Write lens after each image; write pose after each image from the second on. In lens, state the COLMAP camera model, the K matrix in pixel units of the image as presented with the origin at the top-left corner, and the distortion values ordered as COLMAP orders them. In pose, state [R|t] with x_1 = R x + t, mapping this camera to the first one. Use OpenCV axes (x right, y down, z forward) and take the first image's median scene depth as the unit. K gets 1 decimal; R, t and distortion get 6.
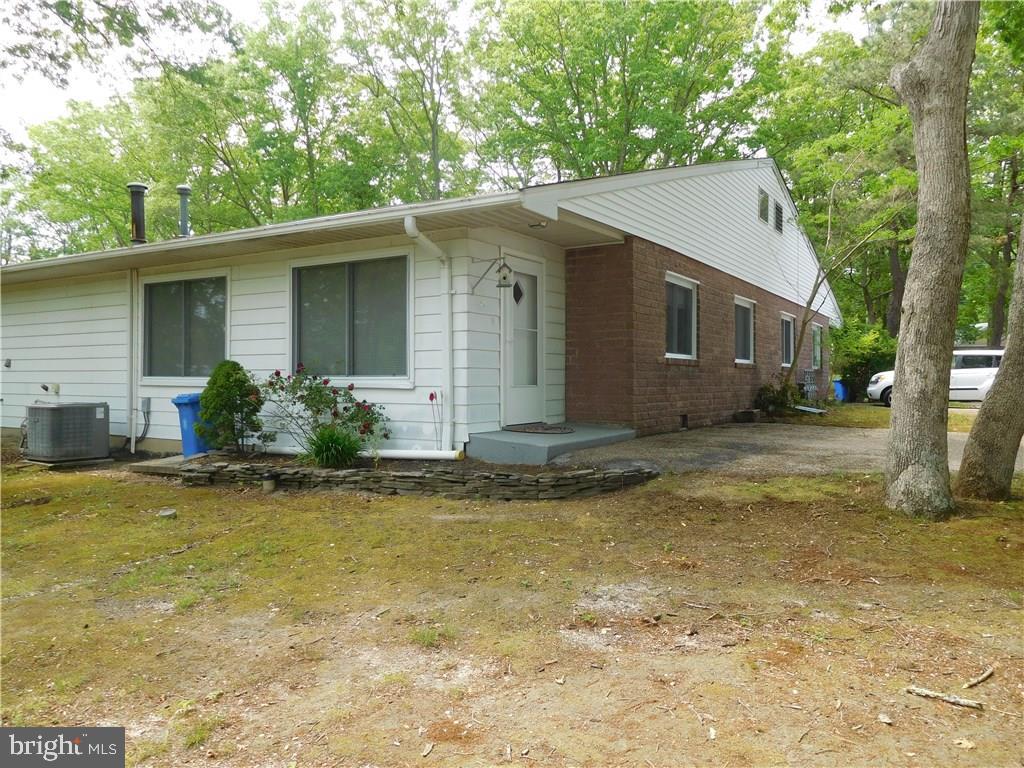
lens RADIAL K [[772.2, 0, 511.9], [0, 772.2, 381.9], [0, 0, 1]] dist [0.001561, -0.002218]
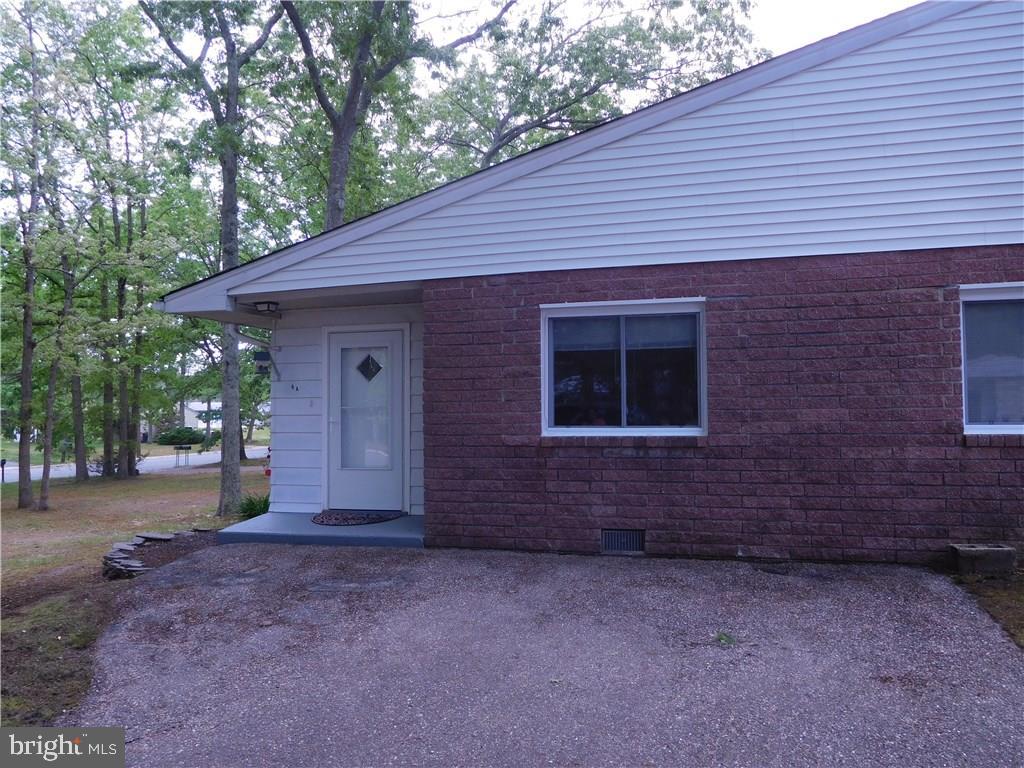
lens RADIAL K [[772.2, 0, 512.0], [0, 772.2, 385.0], [0, 0, 1]] dist [0.001561, -0.002218]
pose [[0.278358, -0.043729, -0.959481, 0.751520], [0.004266, 0.999009, -0.044293, -0.041915], [0.960468, 0.008236, 0.278269, 0.715448]]
